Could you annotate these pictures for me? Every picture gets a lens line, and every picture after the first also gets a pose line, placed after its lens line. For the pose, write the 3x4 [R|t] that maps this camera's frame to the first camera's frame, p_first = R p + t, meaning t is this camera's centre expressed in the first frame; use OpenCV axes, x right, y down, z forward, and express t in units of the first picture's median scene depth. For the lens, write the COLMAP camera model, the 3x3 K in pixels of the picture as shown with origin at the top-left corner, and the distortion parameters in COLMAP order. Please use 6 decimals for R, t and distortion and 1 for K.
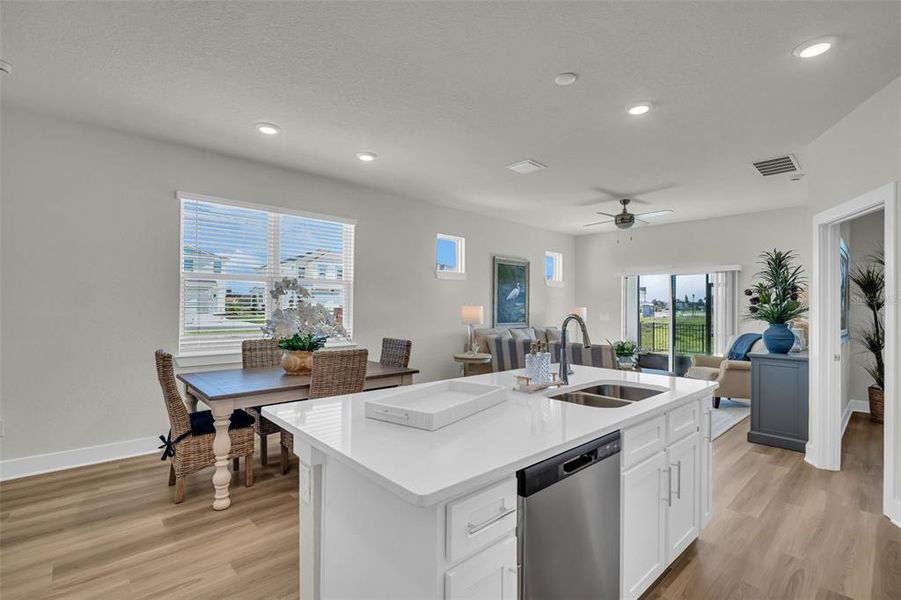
lens RADIAL K [[413.0, 0, 447.2], [0, 413.0, 302.9], [0, 0, 1]] dist [-0.006599, -0.001484]
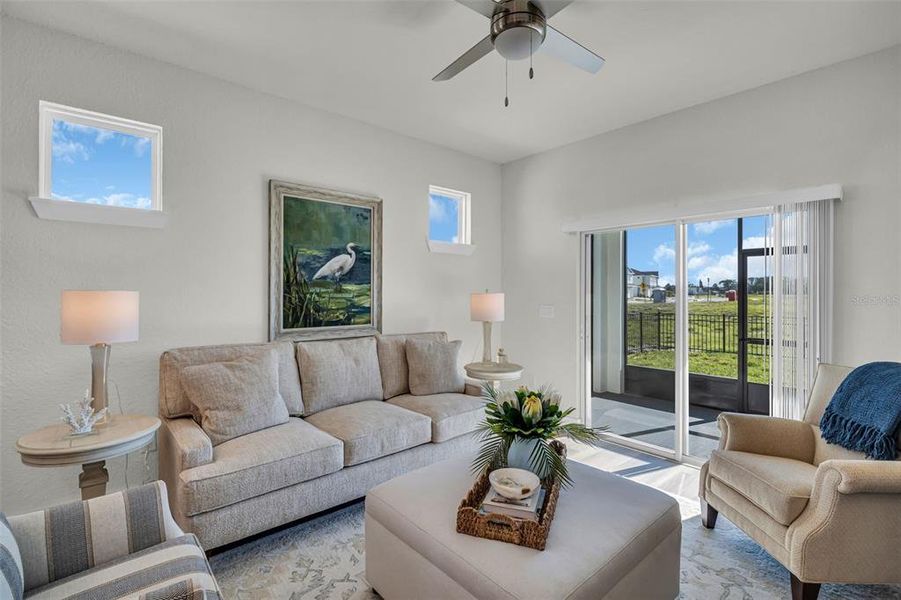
lens RADIAL K [[413.0, 0, 452.3], [0, 413.0, 293.5], [0, 0, 1]] dist [-0.006599, -0.001484]
pose [[0.999850, -0.005798, -0.016342, 0.311764], [0.005981, 0.999920, 0.011180, 0.005949], [0.016276, -0.011276, 0.999804, 0.546025]]
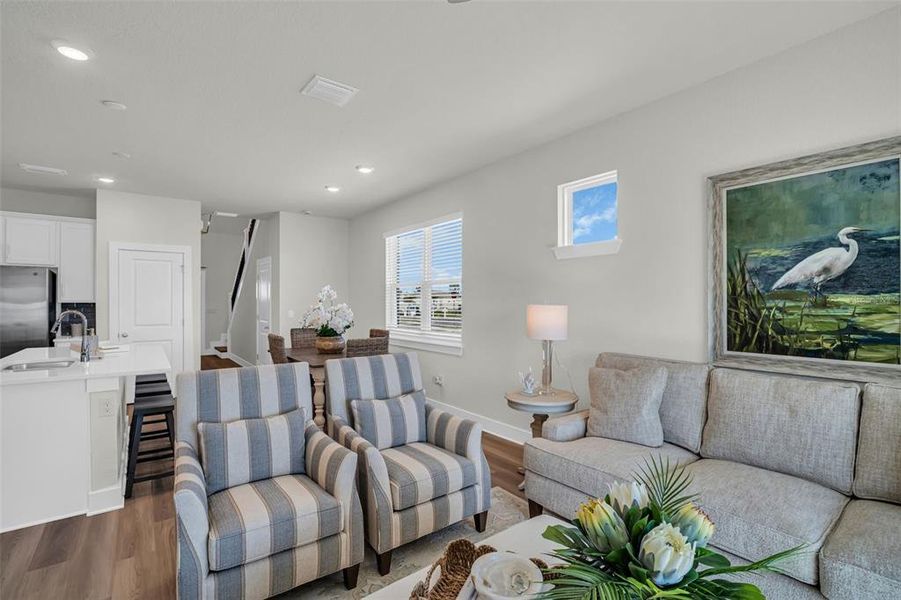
lens RADIAL K [[413.0, 0, 450.6], [0, 413.0, 303.7], [0, 0, 1]] dist [-0.006599, -0.001484]
pose [[-0.088486, -0.005756, -0.996061, 0.513497], [0.008036, 0.999947, -0.006492, 0.006269], [0.996045, -0.008579, -0.088435, 0.775706]]
